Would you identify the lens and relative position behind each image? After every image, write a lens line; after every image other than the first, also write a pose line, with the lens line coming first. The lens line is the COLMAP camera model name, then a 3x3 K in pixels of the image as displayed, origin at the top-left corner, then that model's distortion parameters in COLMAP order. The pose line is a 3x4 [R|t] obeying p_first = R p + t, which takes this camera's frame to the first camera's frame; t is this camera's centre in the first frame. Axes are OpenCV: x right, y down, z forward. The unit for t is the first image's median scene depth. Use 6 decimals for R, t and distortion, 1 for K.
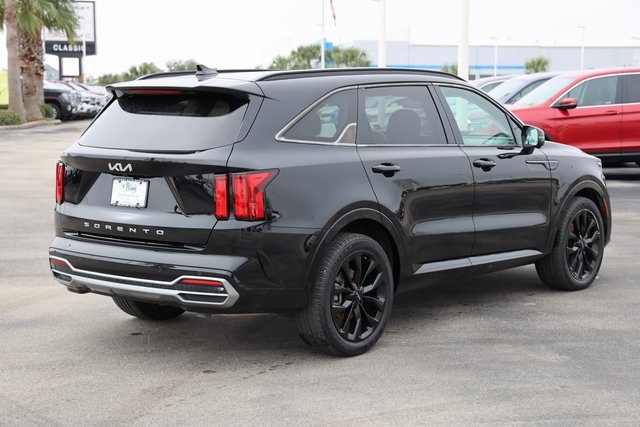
lens RADIAL K [[1227.2, 0, 315.7], [0, 1227.2, 219.0], [0, 0, 1]] dist [0.269587, 0.000000]
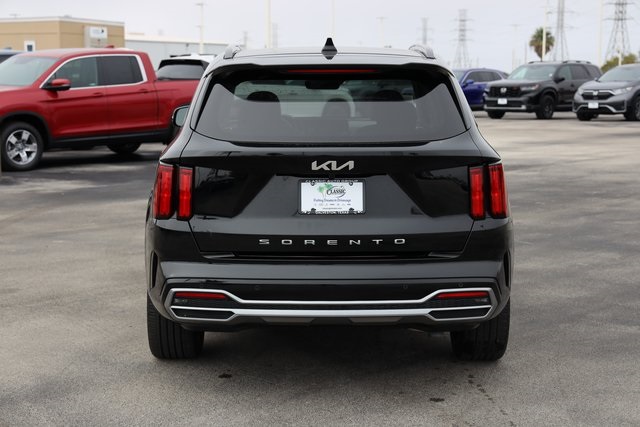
lens RADIAL K [[1227.2, 0, 317.3], [0, 1227.2, 210.4], [0, 0, 1]] dist [0.269587, 0.000000]
pose [[0.755938, -0.074092, 0.650436, -0.680241], [0.069178, 0.997053, 0.033177, -0.039658], [-0.650977, 0.019916, 0.758836, 0.397256]]
